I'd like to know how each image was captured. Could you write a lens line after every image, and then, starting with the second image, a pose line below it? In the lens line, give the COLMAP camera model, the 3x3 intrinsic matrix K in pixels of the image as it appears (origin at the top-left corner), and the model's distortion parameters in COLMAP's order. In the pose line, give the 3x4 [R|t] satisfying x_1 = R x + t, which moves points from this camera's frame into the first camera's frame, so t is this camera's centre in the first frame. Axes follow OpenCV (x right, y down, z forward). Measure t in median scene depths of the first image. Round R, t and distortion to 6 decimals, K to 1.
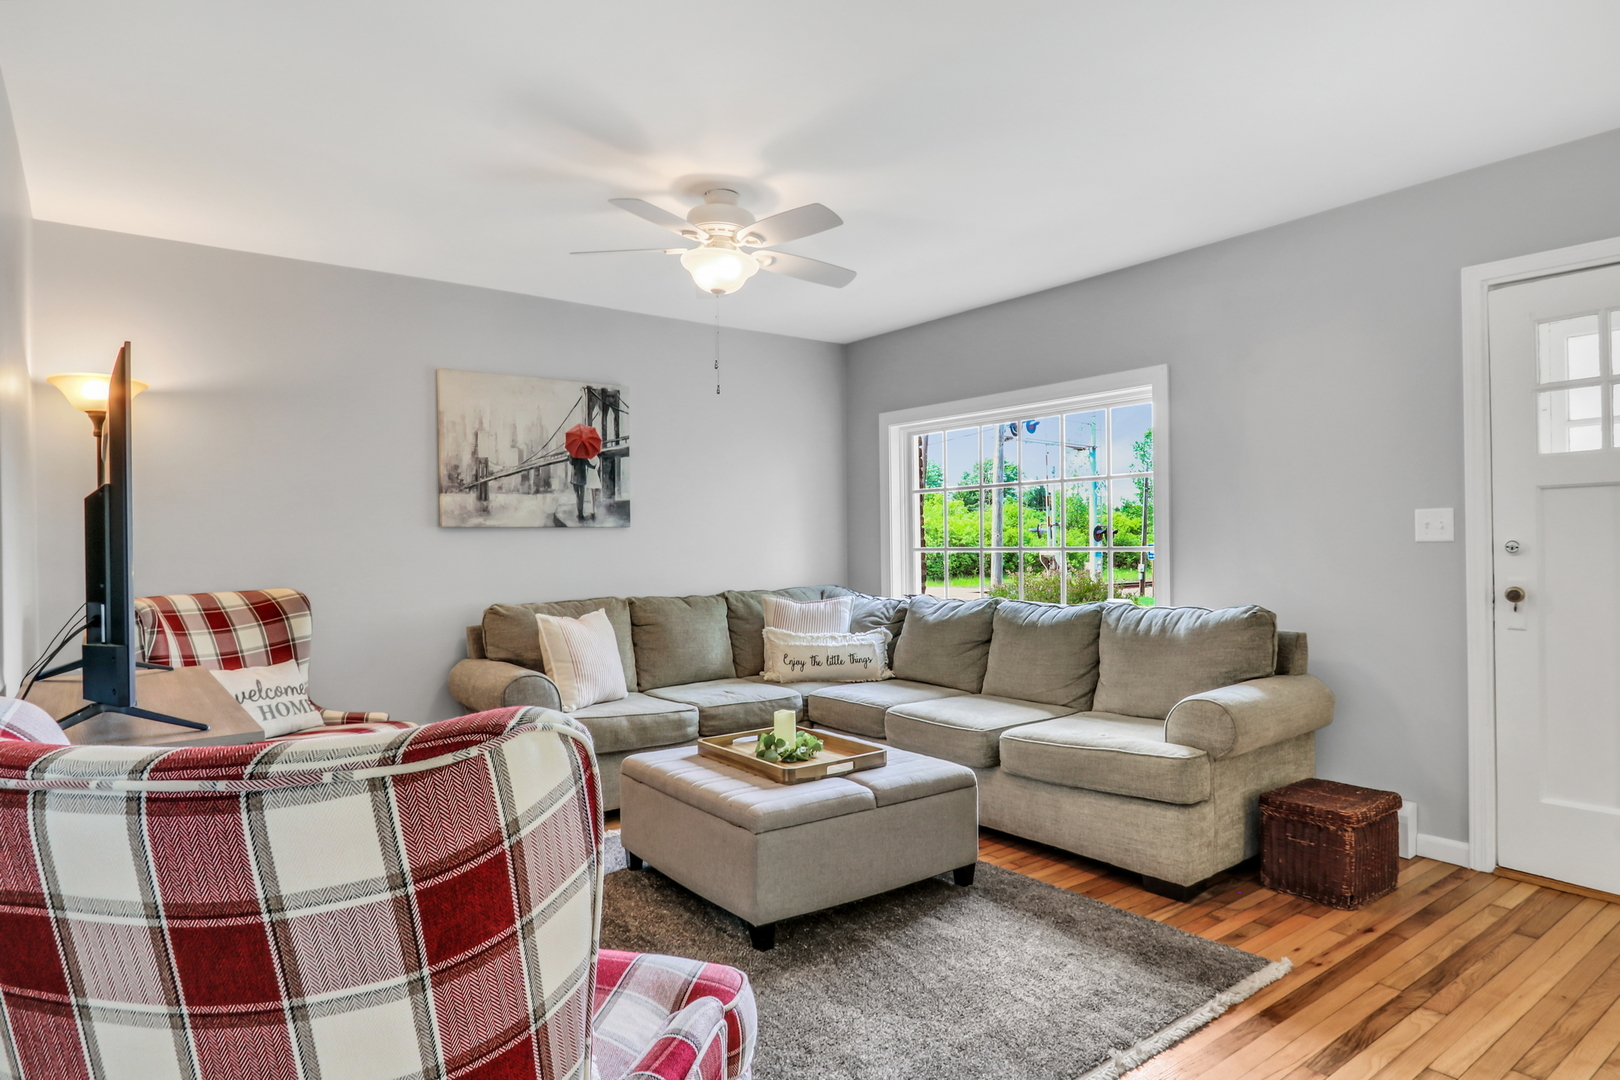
lens RADIAL K [[922.9, 0, 807.8], [0, 922.9, 557.5], [0, 0, 1]] dist [-0.006679, 0.000848]
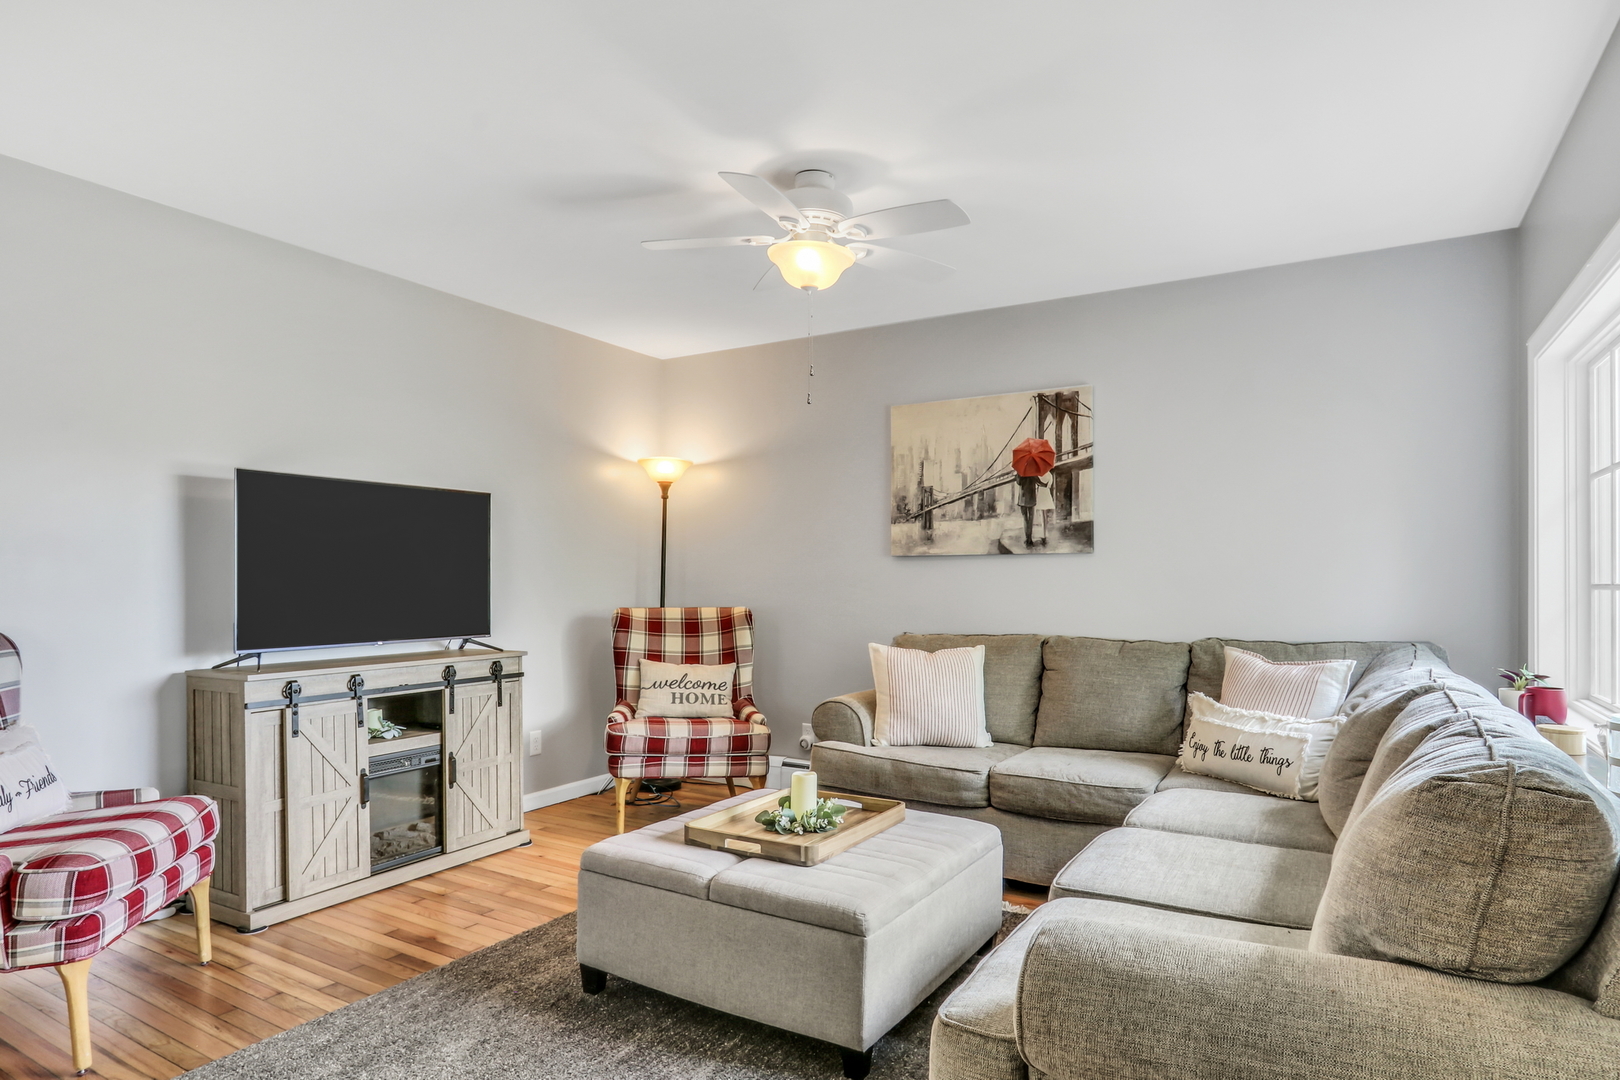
lens RADIAL K [[945.1, 0, 805.5], [0, 945.1, 590.9], [0, 0, 1]] dist [-0.004436, -0.000107]
pose [[0.380158, 0.021910, -0.924662, 0.524994], [-0.017623, 0.999709, 0.016443, -0.008627], [0.924754, 0.010045, 0.380433, 0.461470]]
